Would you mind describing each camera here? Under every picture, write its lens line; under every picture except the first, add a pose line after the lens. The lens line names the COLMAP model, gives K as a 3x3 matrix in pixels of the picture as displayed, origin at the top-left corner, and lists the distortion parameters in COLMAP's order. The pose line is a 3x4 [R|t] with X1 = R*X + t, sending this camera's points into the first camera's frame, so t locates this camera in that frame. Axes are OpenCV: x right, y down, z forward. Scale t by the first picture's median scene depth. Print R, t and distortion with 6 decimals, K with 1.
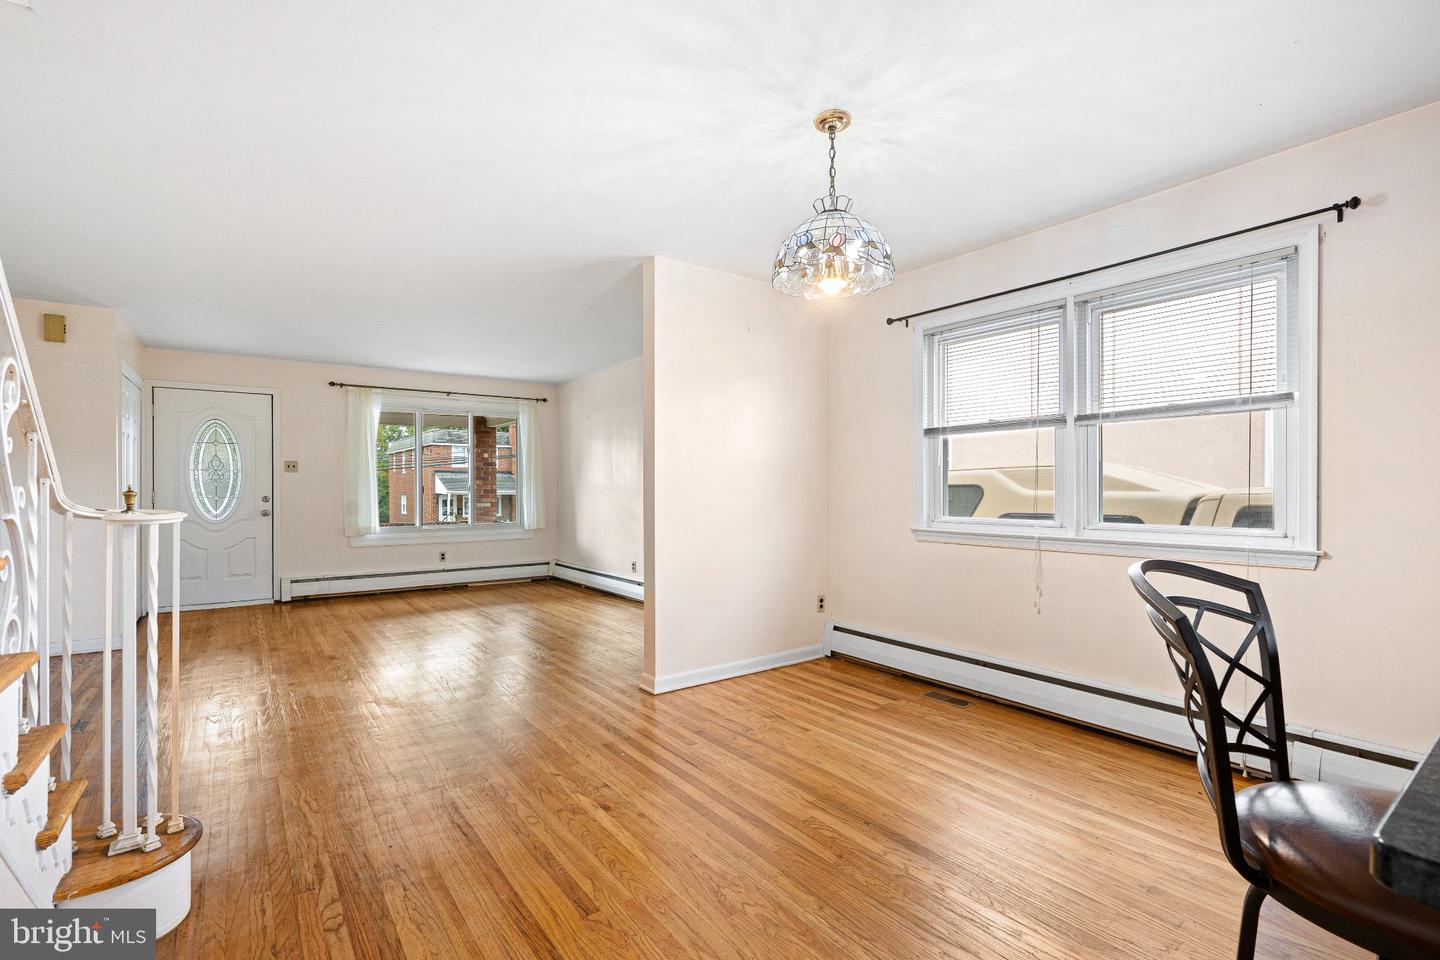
lens RADIAL K [[657.0, 0, 713.6], [0, 657.0, 501.0], [0, 0, 1]] dist [-0.002324, -0.000301]
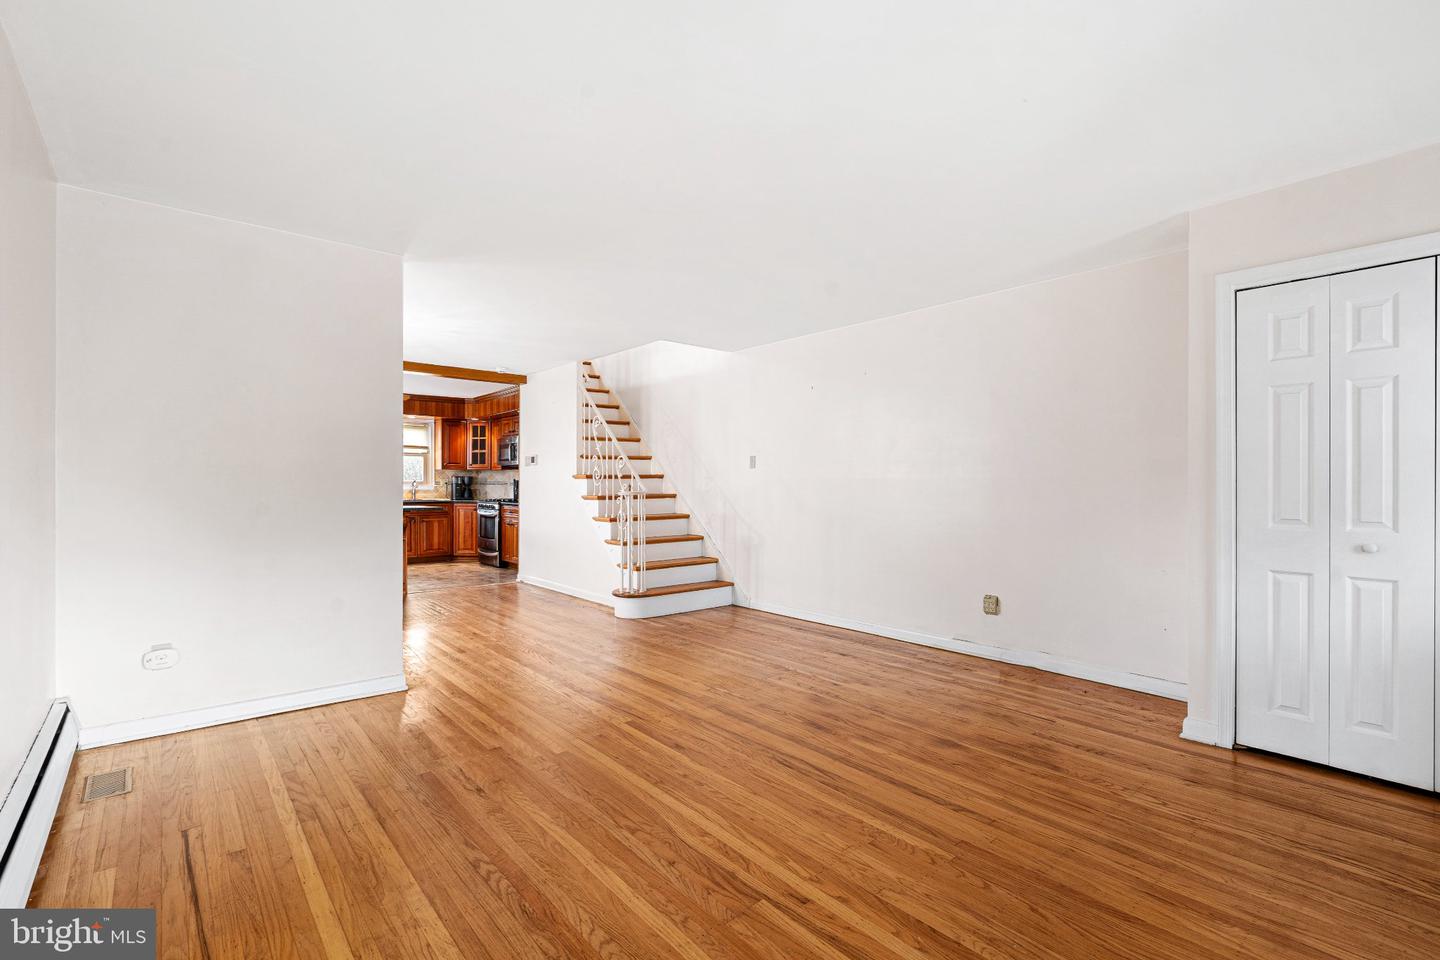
lens RADIAL K [[650.2, 0, 720.0], [0, 650.2, 480.0], [0, 0, 1]] dist [-0.001545, 0.000031]
pose [[-0.997046, -0.001466, -0.076787, -0.303390], [-0.002805, 0.999846, 0.017324, -0.028148], [0.076750, 0.017488, -0.996897, 1.204243]]
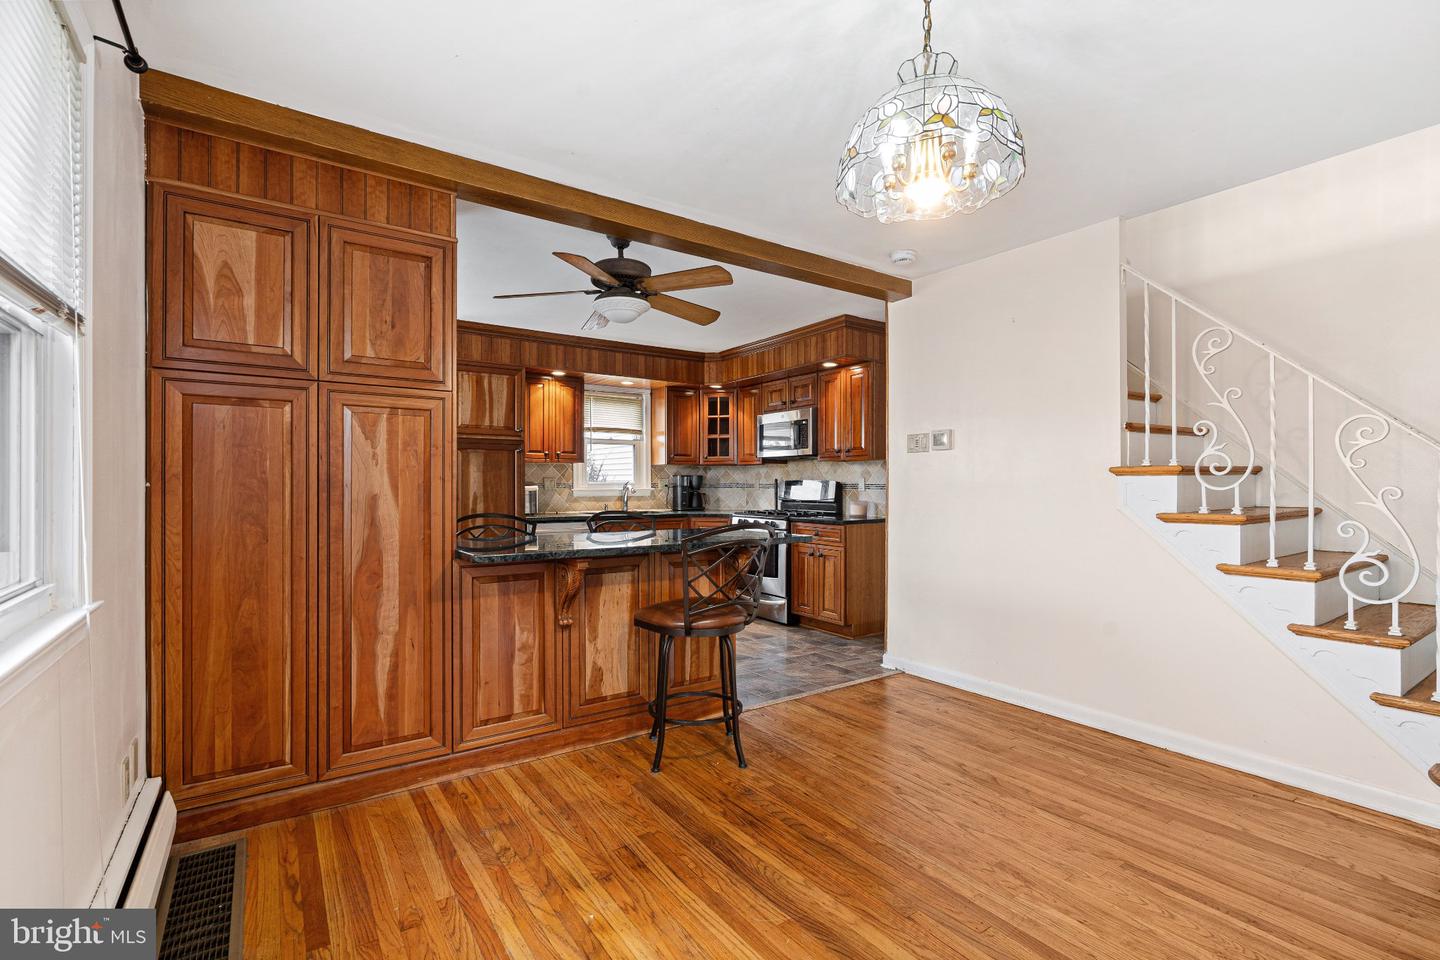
lens RADIAL K [[658.8, 0, 725.2], [0, 658.8, 479.6], [0, 0, 1]] dist [-0.003100, 0.000117]
pose [[-0.999689, 0.003052, 0.024764, 0.134872], [0.003399, 0.999897, 0.013976, -0.014643], [-0.024719, 0.014056, -0.999596, 0.610550]]
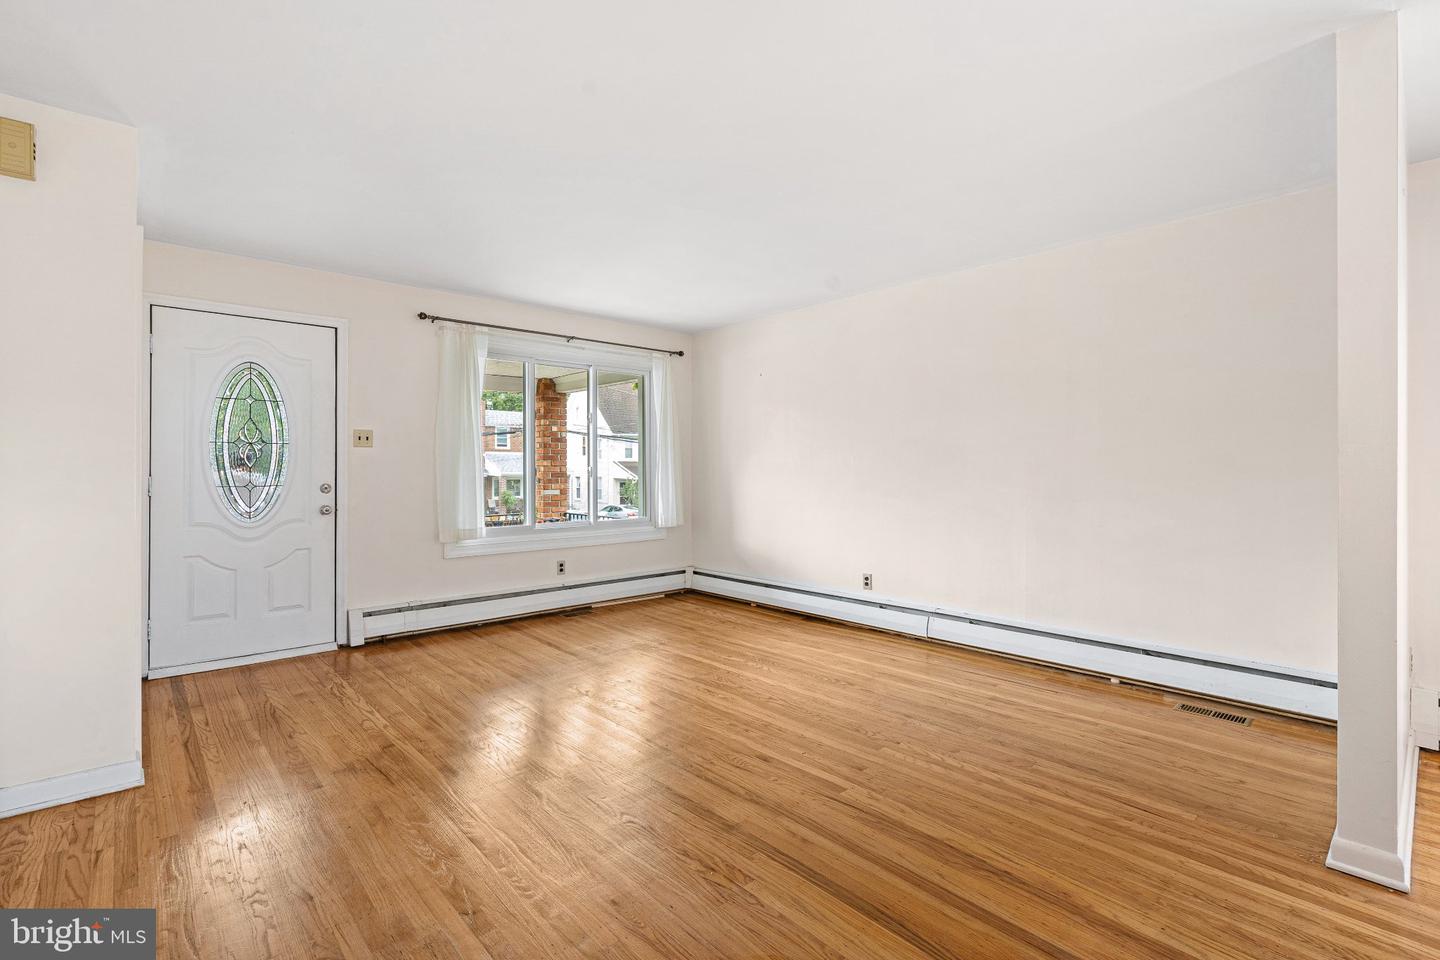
lens RADIAL K [[658.8, 0, 725.2], [0, 658.8, 479.6], [0, 0, 1]] dist [-0.003100, 0.000117]
pose [[0.993285, -0.000120, 0.115692, -0.383059], [0.000567, 0.999993, -0.003831, -0.009447], [-0.115690, 0.003871, 0.993278, 0.325239]]
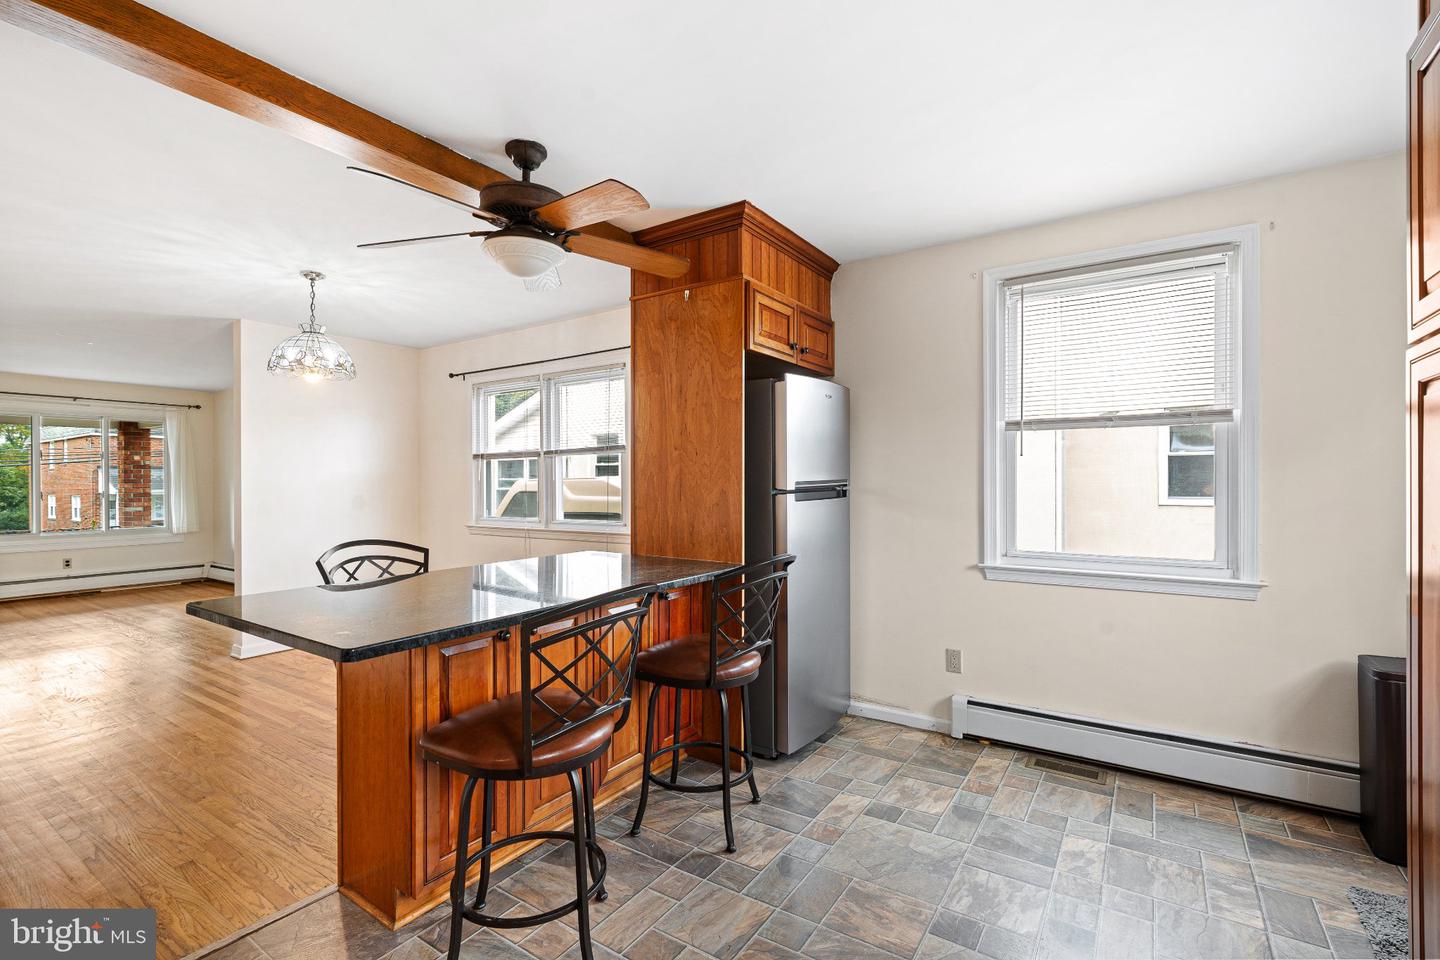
lens RADIAL K [[653.4, 0, 697.6], [0, 653.4, 489.4], [0, 0, 1]] dist [0.015158, 0.000264]
pose [[0.947506, -0.005017, 0.319699, 0.200634], [0.008543, 0.999917, -0.009629, -0.010476], [-0.319624, 0.011855, 0.947470, -0.296824]]
